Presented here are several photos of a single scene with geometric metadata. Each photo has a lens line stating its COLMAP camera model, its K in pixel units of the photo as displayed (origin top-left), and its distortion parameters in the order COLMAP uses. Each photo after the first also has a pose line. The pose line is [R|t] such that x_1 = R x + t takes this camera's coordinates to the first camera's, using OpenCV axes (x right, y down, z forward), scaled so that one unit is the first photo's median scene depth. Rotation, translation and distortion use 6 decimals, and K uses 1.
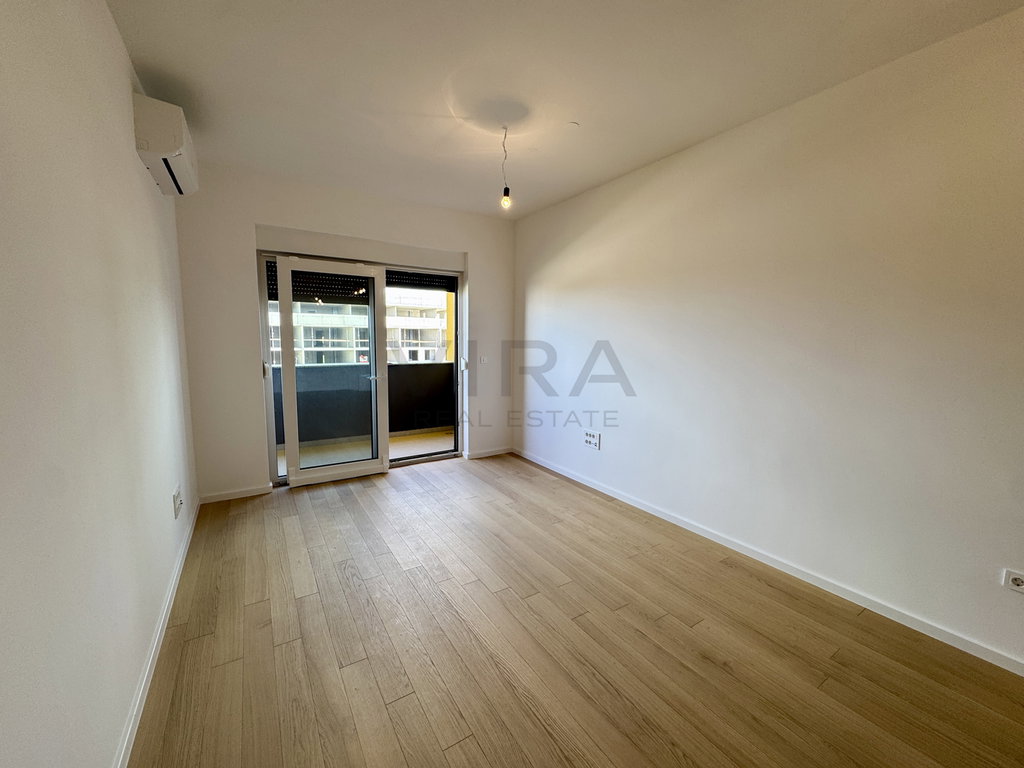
lens RADIAL K [[404.4, 0, 507.9], [0, 404.4, 386.0], [0, 0, 1]] dist [-0.008798, 0.001378]
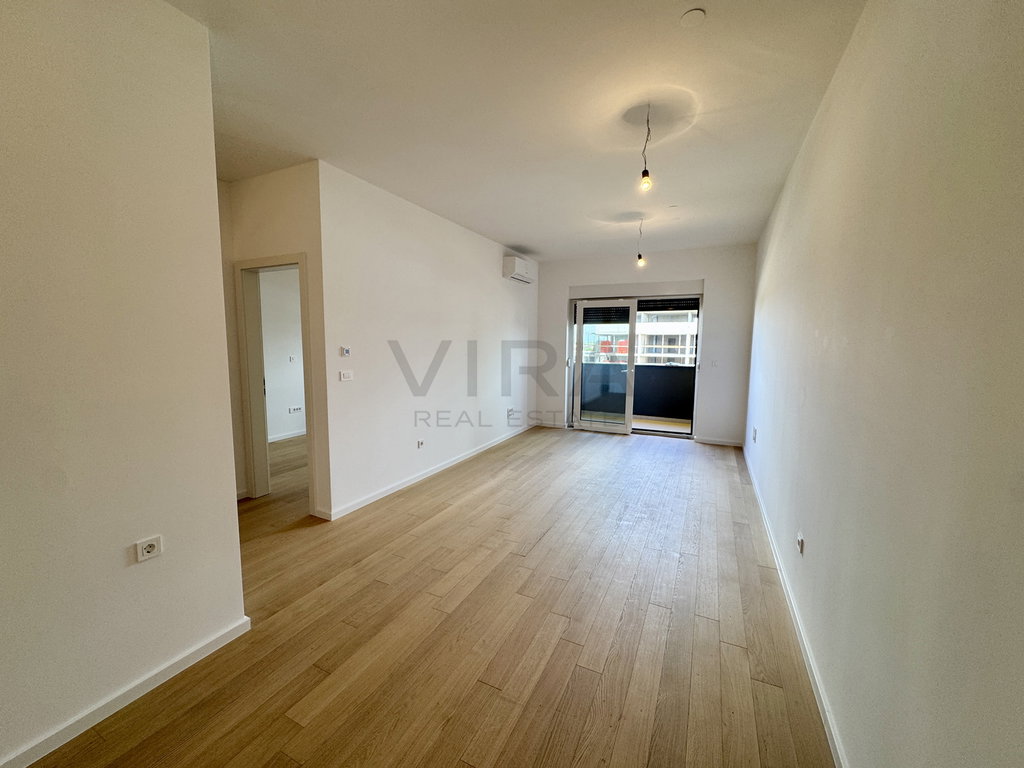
lens RADIAL K [[404.4, 0, 508.5], [0, 404.4, 383.6], [0, 0, 1]] dist [-0.008798, 0.001378]
pose [[0.516625, 0.080547, -0.852415, 0.767660], [-0.101841, 0.994278, 0.032230, 0.023448], [0.850134, 0.070160, 0.521872, -0.184077]]
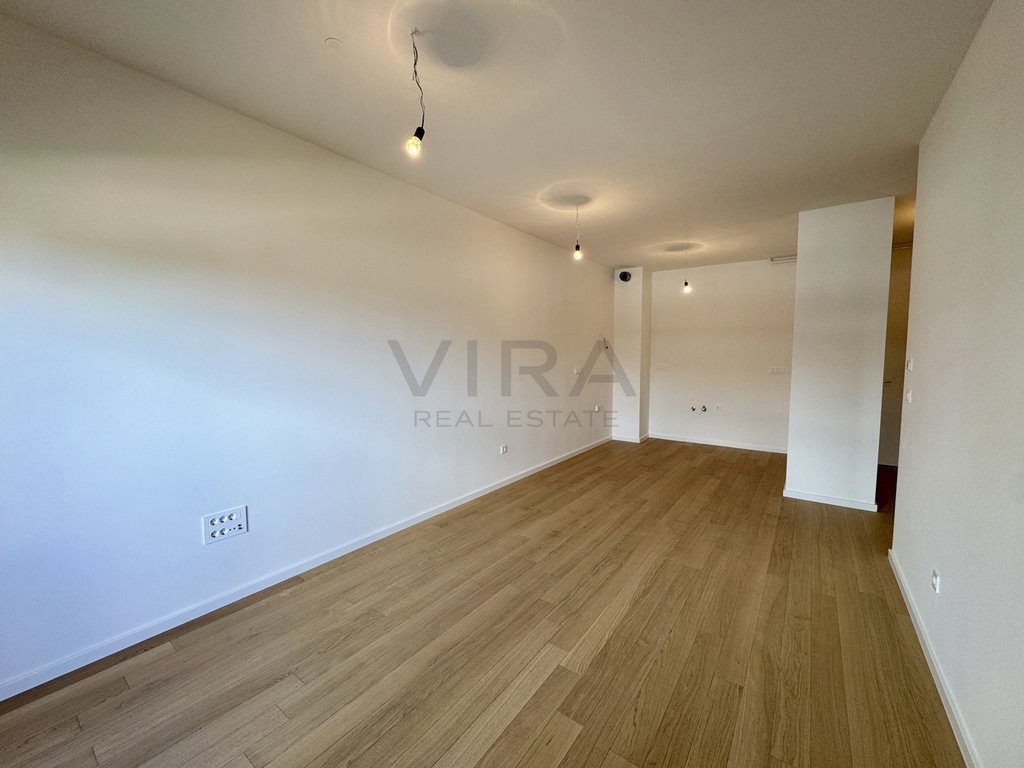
lens RADIAL K [[404.4, 0, 513.5], [0, 404.4, 387.3], [0, 0, 1]] dist [-0.008798, 0.001378]
pose [[-0.365955, -0.082038, 0.927010, -0.451674], [0.106766, 0.985829, 0.129391, -0.091187], [-0.924488, 0.146324, -0.352010, 0.749966]]
